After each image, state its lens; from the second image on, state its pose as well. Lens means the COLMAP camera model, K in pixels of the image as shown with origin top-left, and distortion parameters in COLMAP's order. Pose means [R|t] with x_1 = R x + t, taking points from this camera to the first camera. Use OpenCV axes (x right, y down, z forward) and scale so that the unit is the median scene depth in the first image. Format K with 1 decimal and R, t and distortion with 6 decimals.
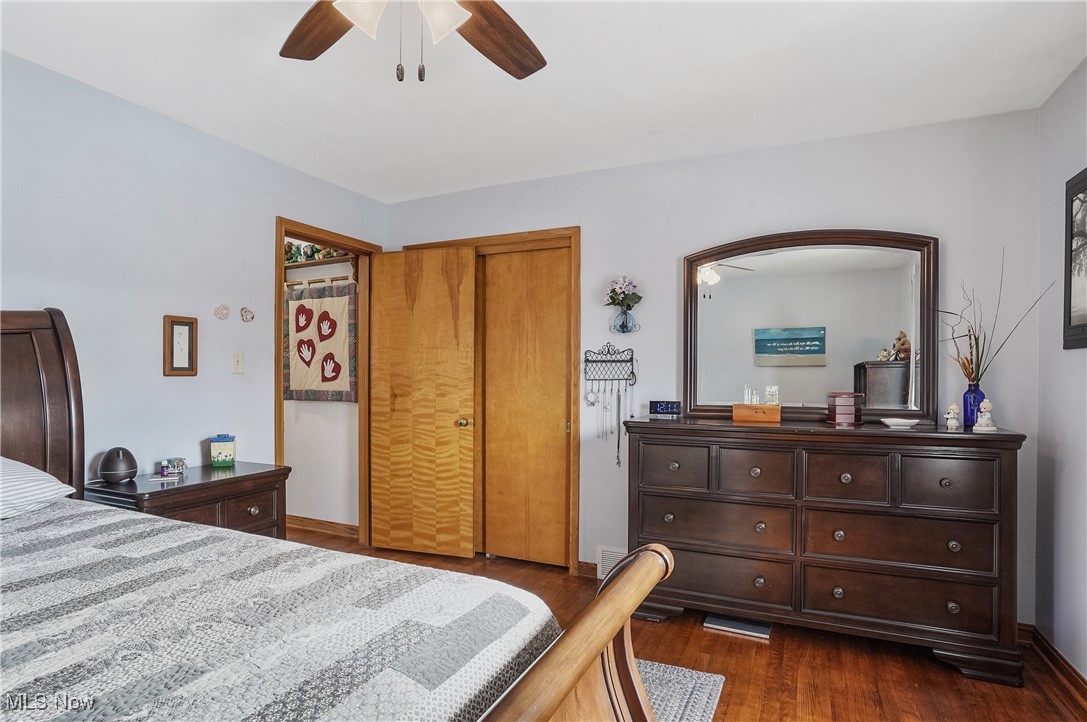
lens RADIAL K [[574.7, 0, 544.6], [0, 574.7, 370.1], [0, 0, 1]] dist [-0.080939, 0.047169]
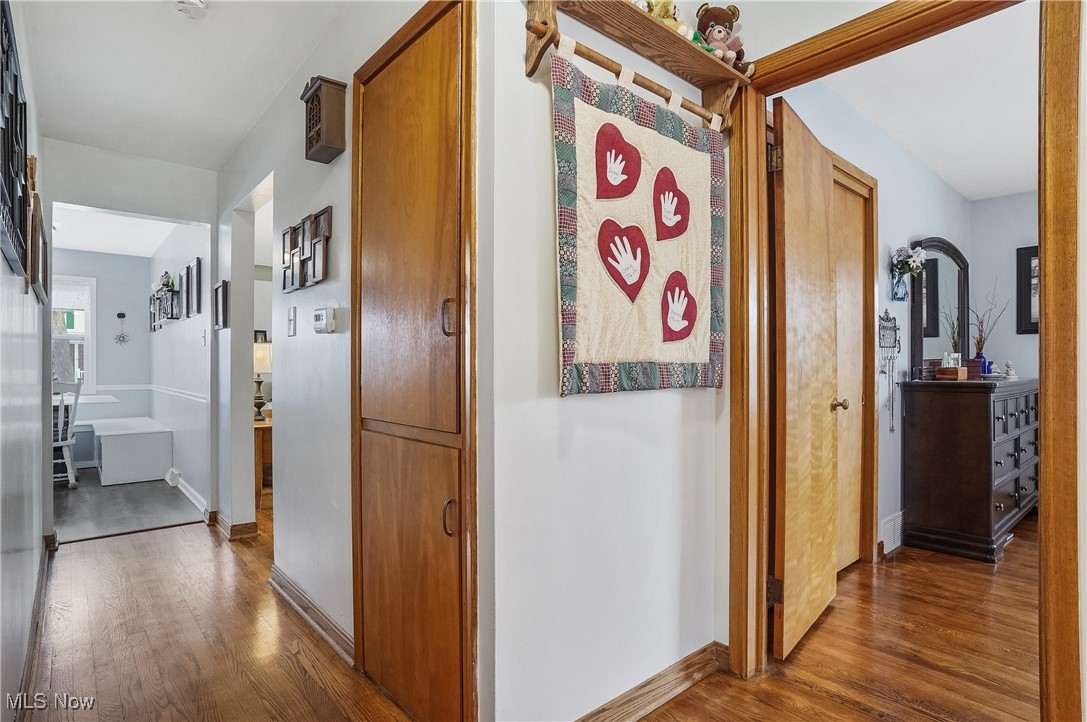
lens RADIAL K [[566.1, 0, 543.5], [0, 566.1, 361.0], [0, 0, 1]] dist [-0.091746, 0.043393]
pose [[0.417329, 0.003847, 0.908747, -0.781427], [-0.001937, 0.999993, -0.003344, 0.035740], [-0.908753, -0.000365, 0.417333, 0.907333]]
